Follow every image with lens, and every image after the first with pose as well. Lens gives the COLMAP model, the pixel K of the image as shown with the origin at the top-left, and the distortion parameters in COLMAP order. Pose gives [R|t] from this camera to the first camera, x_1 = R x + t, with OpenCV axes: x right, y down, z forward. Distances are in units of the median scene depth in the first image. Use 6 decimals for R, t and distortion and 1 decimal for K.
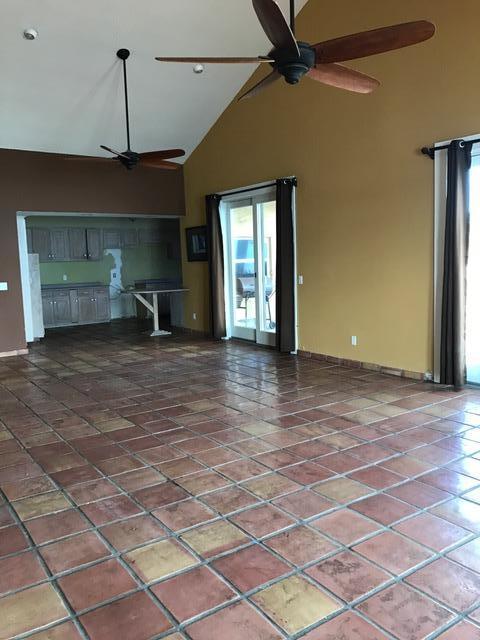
lens RADIAL K [[526.9, 0, 240.3], [0, 526.9, 309.7], [0, 0, 1]] dist [0.091680, -0.002300]
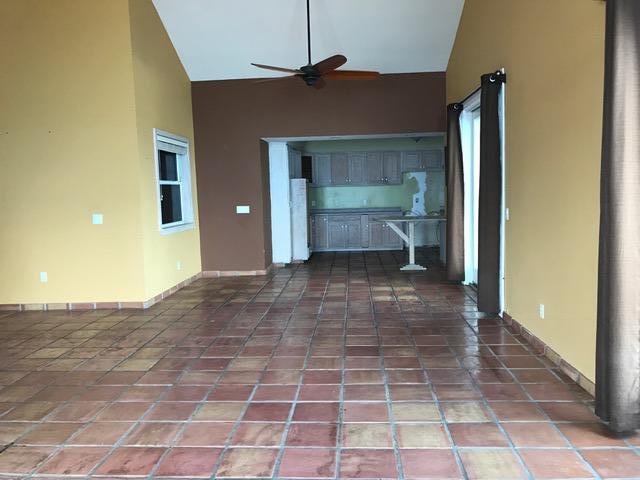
lens RADIAL K [[526.6, 0, 320.0], [0, 526.6, 240.0], [0, 0, 1]] dist [0.009448, 0.002519]
pose [[0.791006, 0.068863, -0.607921, 0.314667], [-0.059230, 0.997597, 0.035936, -0.029458], [0.608935, 0.007581, 0.793184, 0.258396]]
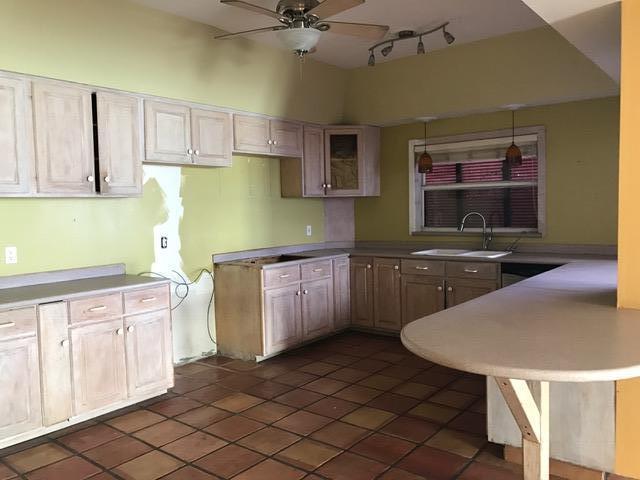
lens RADIAL K [[526.9, 0, 320.0], [0, 526.9, 240.0], [0, 0, 1]] dist [0.091680, -0.002300]
pose [[0.956661, 0.001417, 0.291199, -0.387133], [0.011636, 0.999003, -0.043089, -0.080706], [-0.290970, 0.044610, 0.955692, 1.025175]]
